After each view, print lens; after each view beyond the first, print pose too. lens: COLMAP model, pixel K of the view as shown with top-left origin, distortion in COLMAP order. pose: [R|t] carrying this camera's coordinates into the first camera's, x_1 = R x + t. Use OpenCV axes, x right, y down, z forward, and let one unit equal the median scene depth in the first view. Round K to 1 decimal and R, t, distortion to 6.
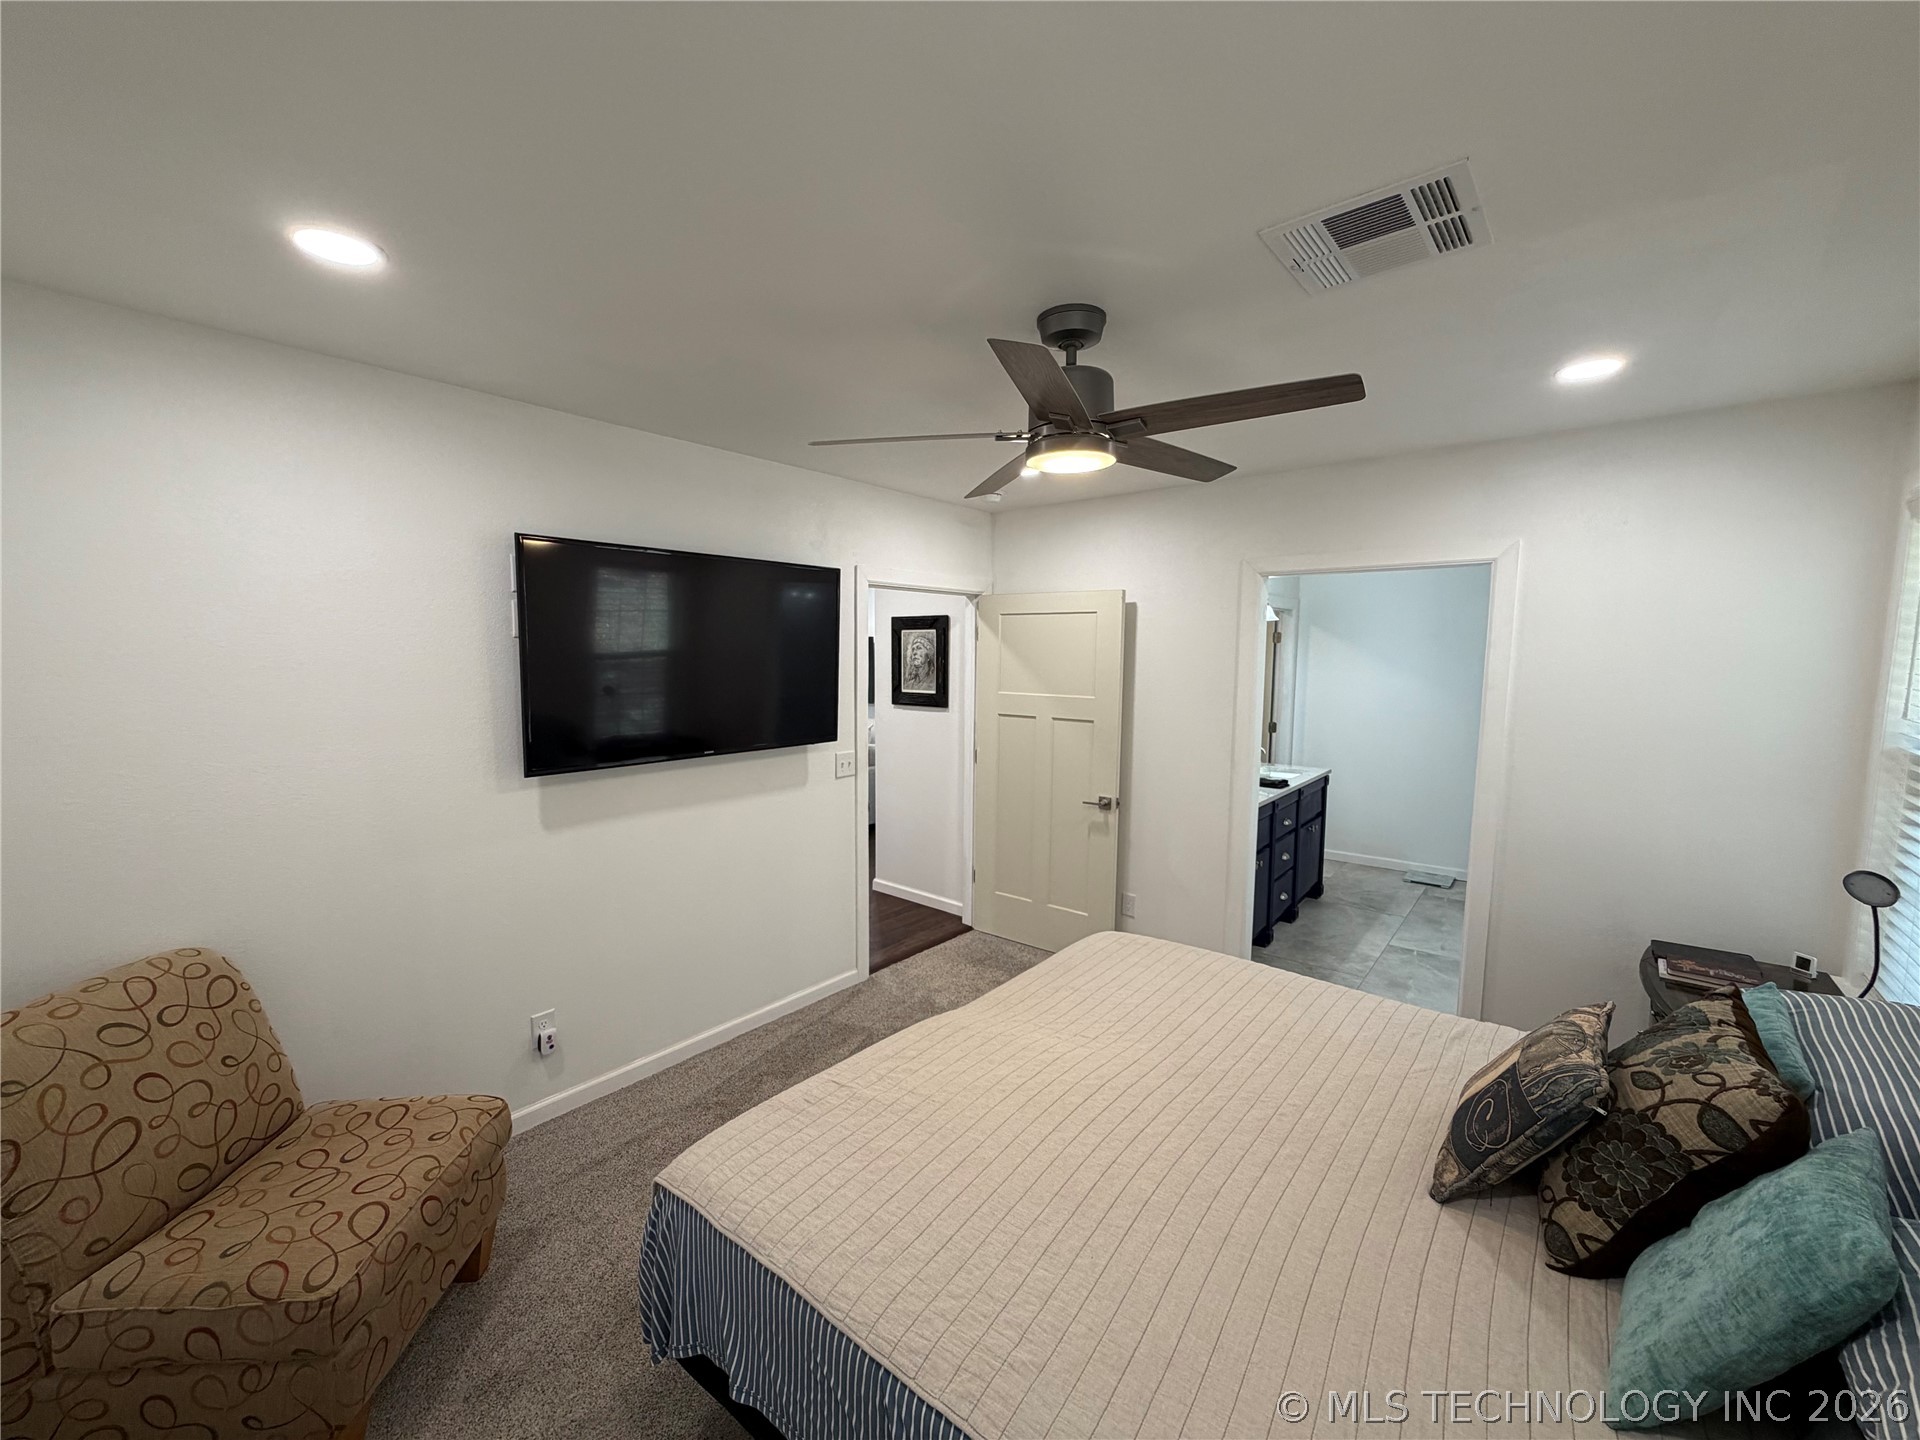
lens RADIAL K [[766.4, 0, 954.1], [0, 766.4, 727.2], [0, 0, 1]] dist [-0.000031, 0.000142]
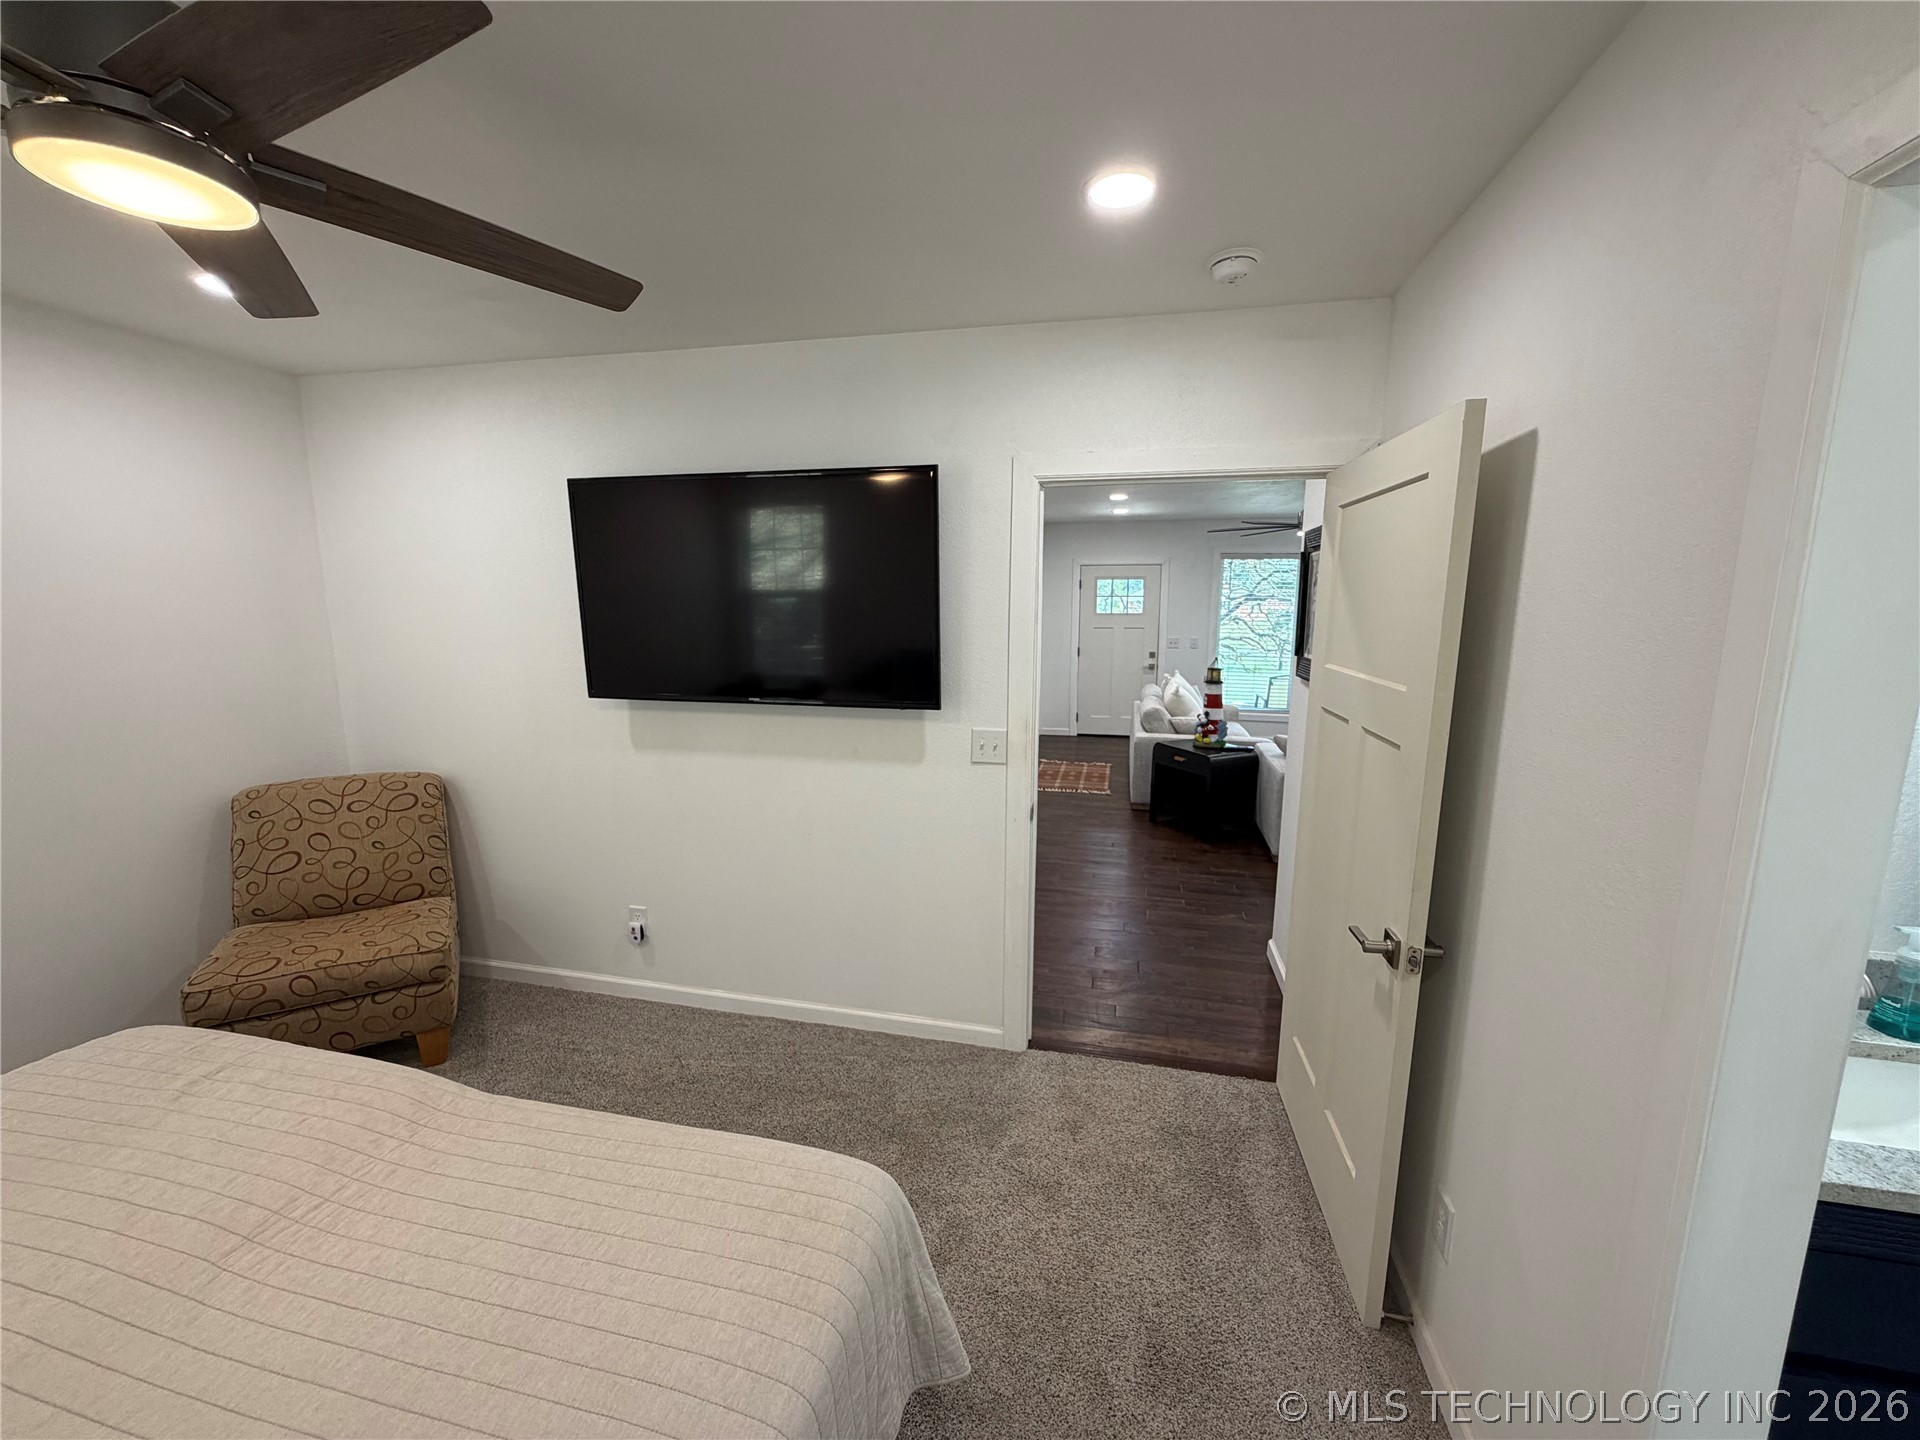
lens RADIAL K [[766.4, 0, 955.2], [0, 766.4, 731.8], [0, 0, 1]] dist [-0.000031, 0.000142]
pose [[0.454810, 0.142394, -0.879131, 0.655826], [-0.092607, 0.989346, 0.112336, -0.058277], [0.885761, 0.030322, 0.463151, 0.899931]]
